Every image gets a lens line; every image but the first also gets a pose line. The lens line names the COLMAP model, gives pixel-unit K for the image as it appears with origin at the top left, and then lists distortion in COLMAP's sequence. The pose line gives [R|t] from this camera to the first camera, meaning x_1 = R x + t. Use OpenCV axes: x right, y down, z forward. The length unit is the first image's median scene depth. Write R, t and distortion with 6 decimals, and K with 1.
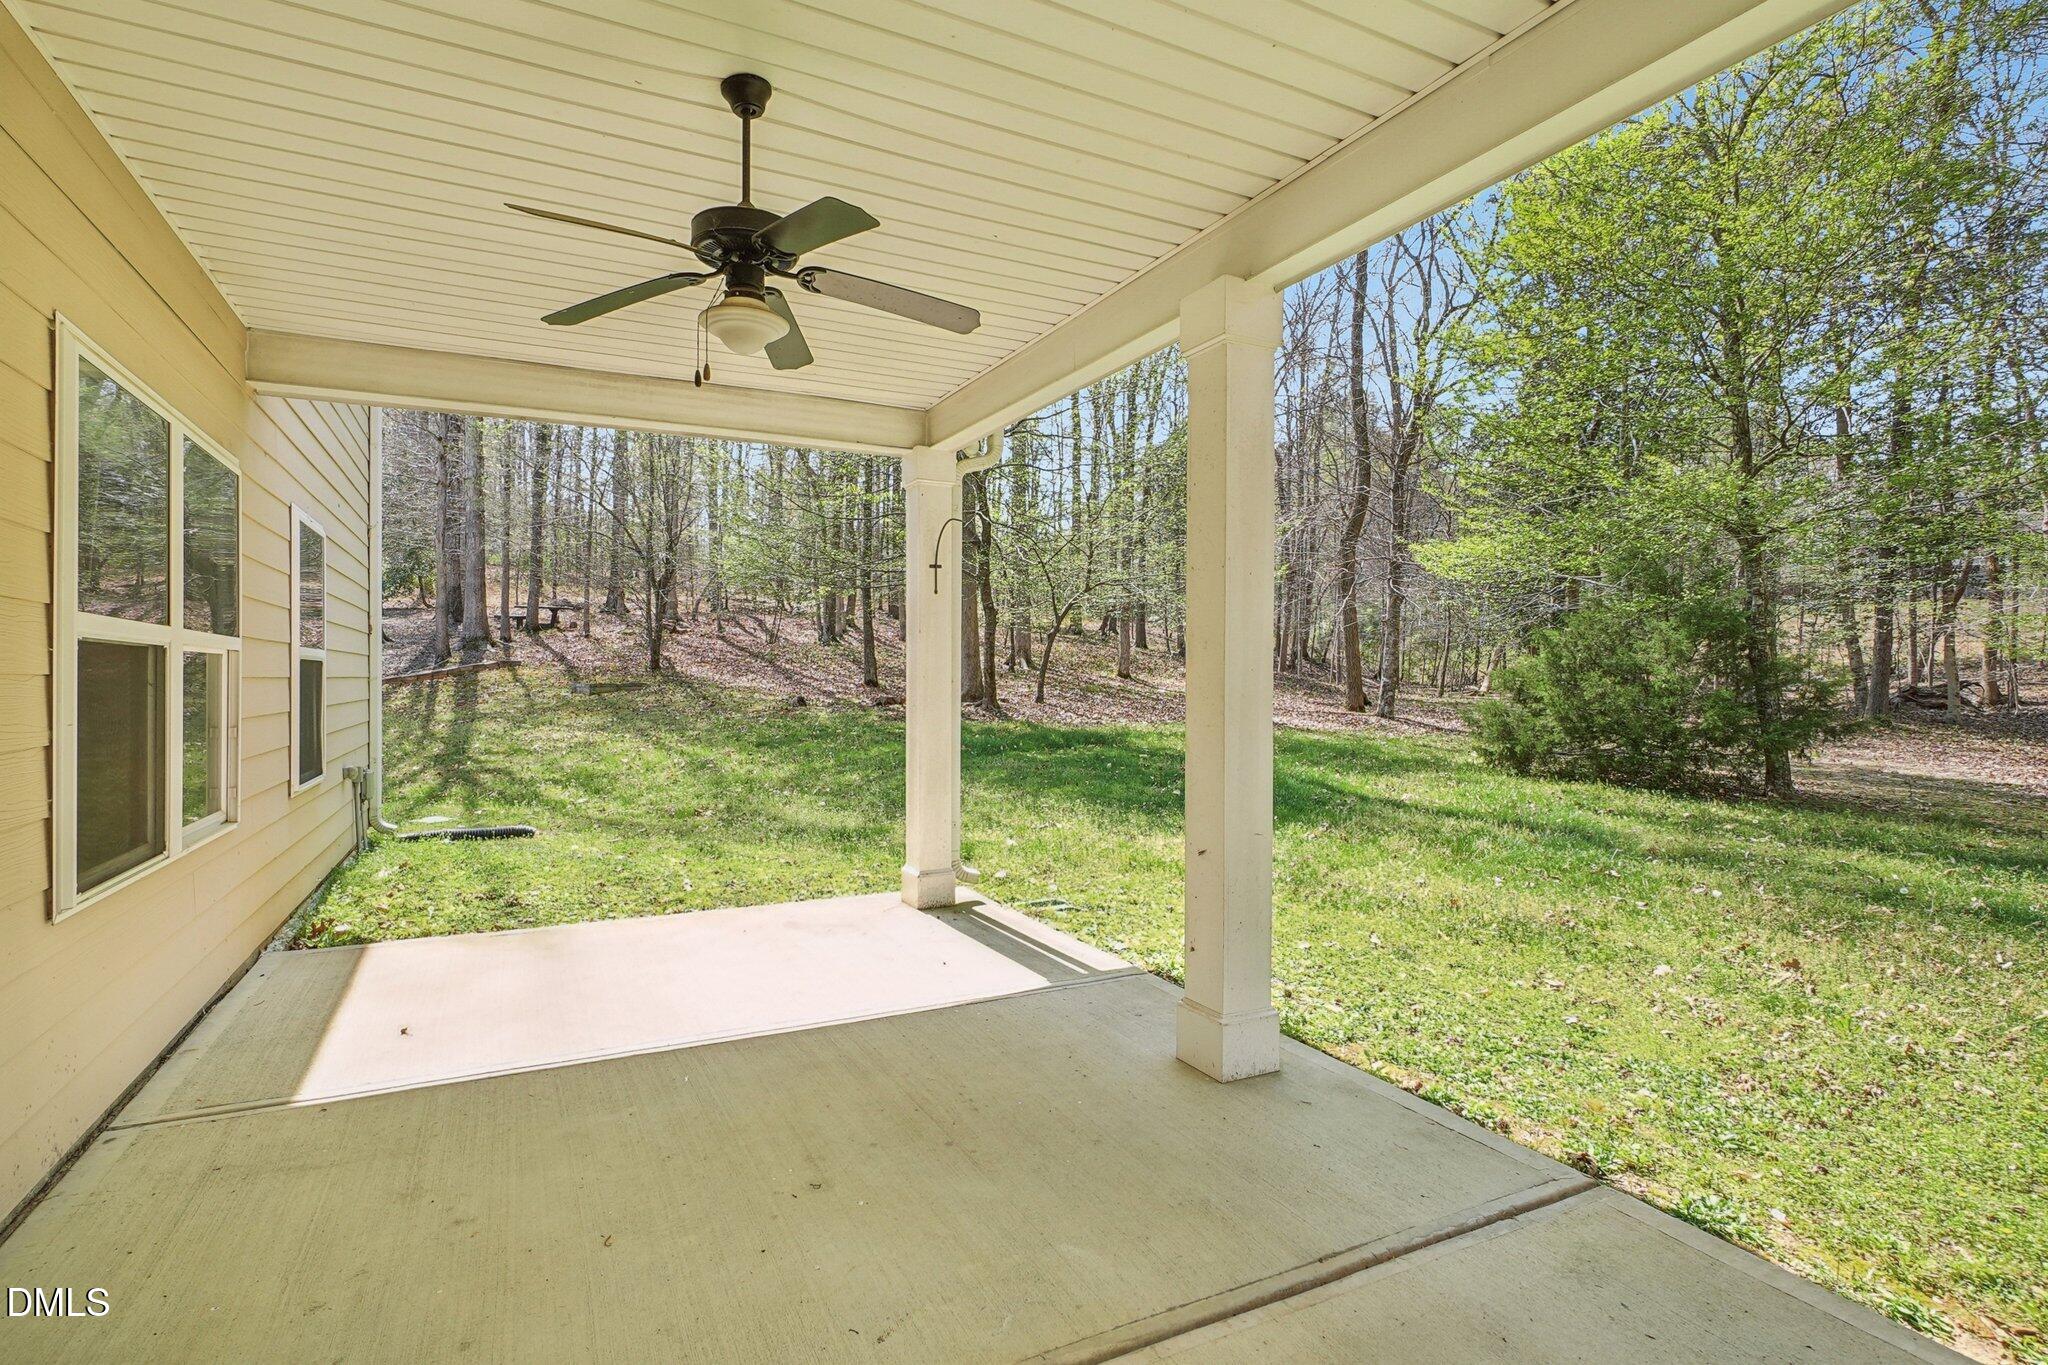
lens RADIAL K [[1035.9, 0, 1024.0], [0, 1035.9, 682.5], [0, 0, 1]] dist [-0.001230, -0.000128]
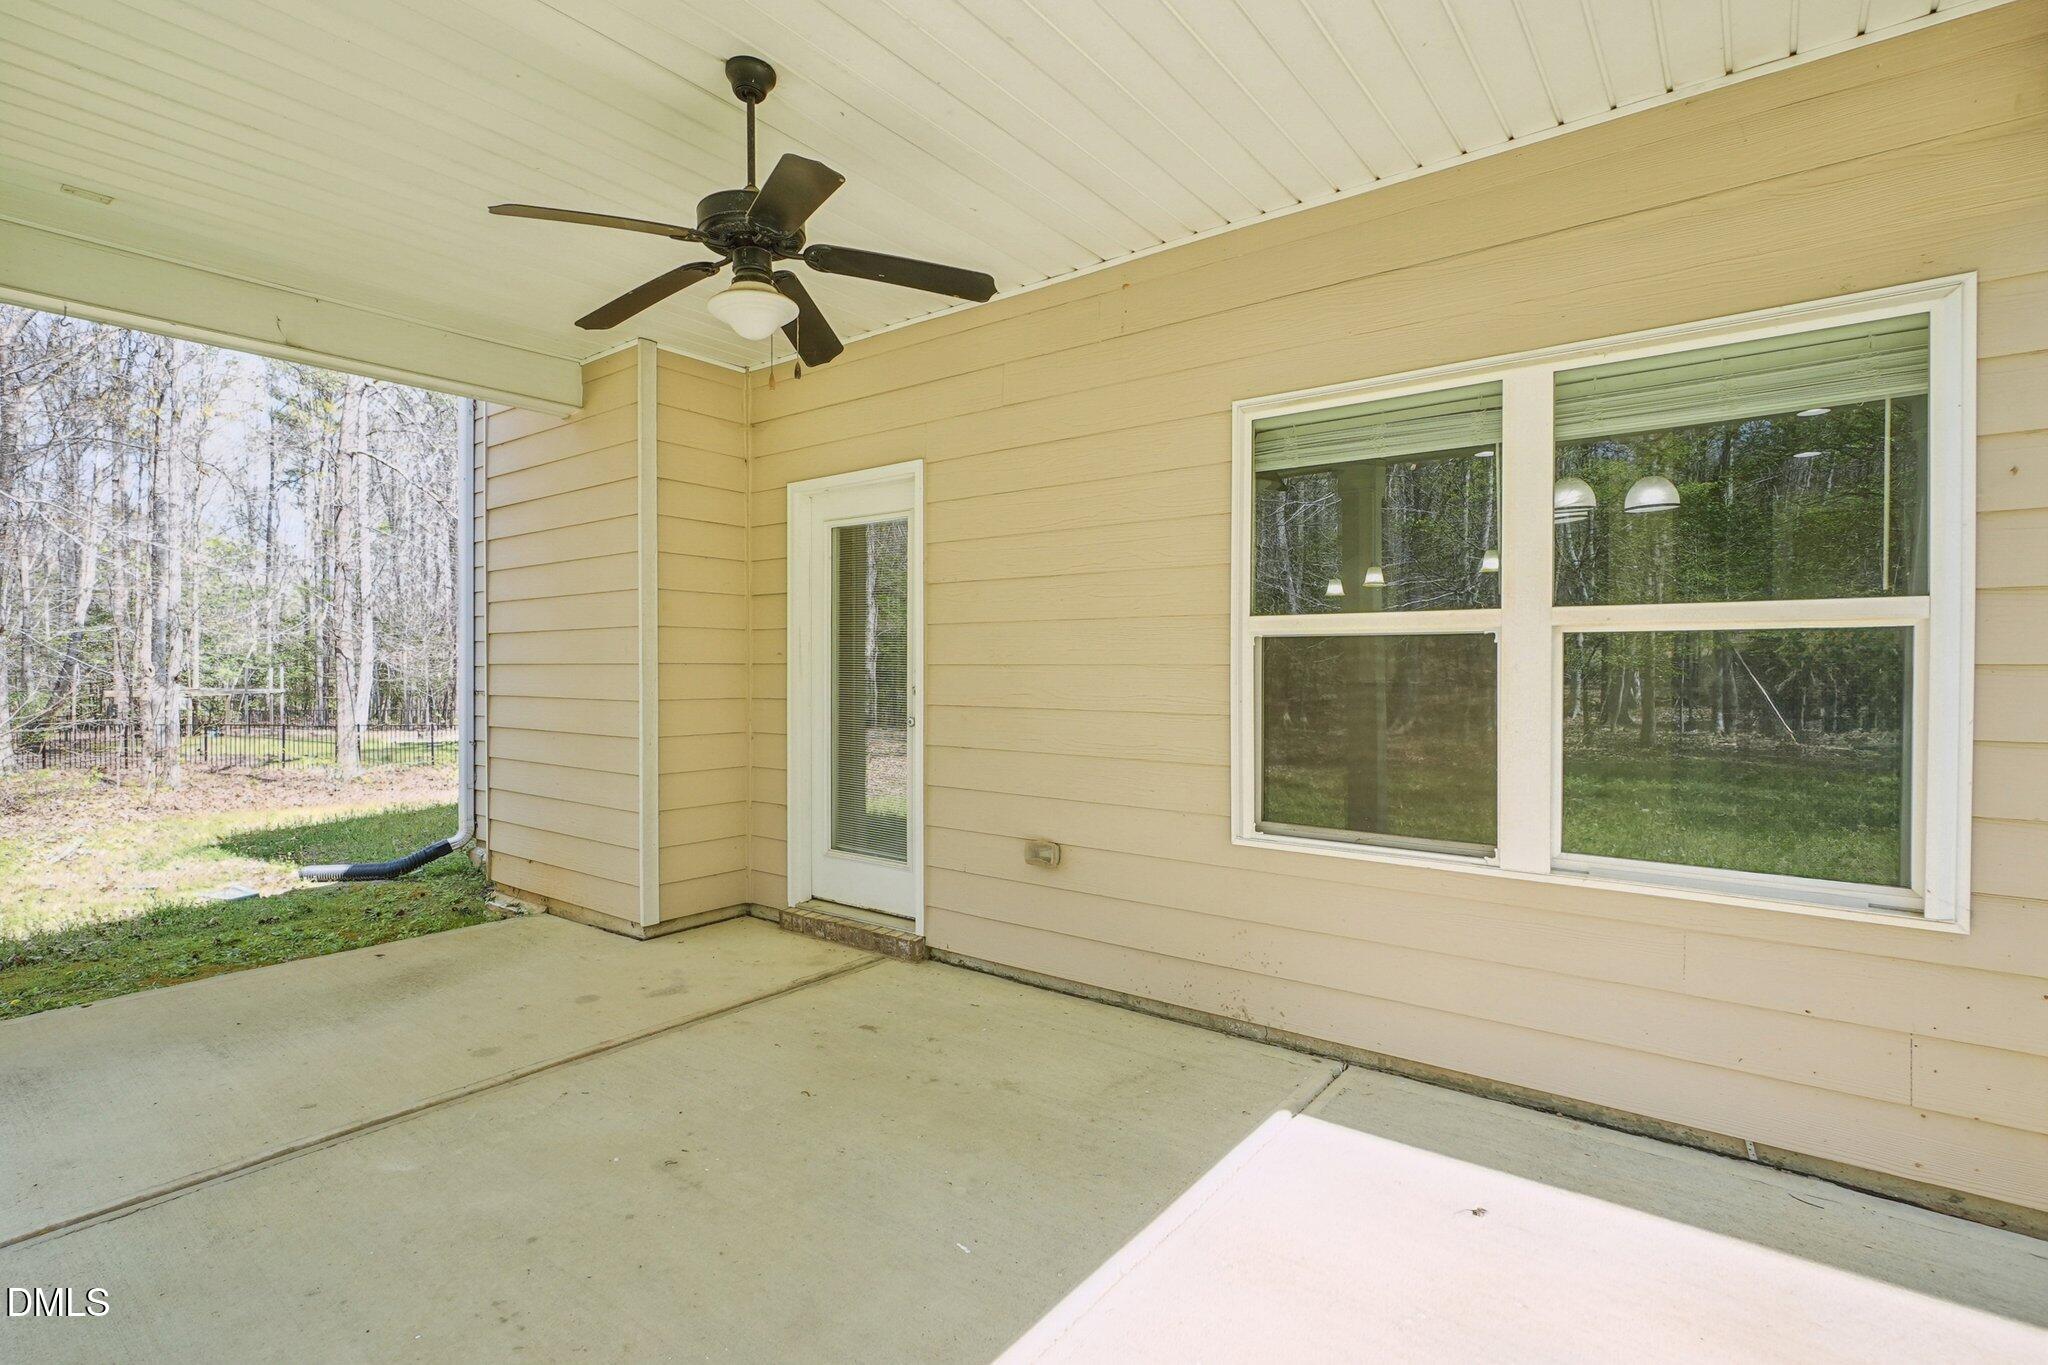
lens RADIAL K [[1035.9, 0, 1024.0], [0, 1035.9, 682.5], [0, 0, 1]] dist [-0.001230, -0.000128]
pose [[-0.910457, 0.004906, -0.413574, -0.095423], [-0.001107, 0.999897, 0.014298, -0.006173], [0.413602, 0.013475, -0.910358, 2.021393]]
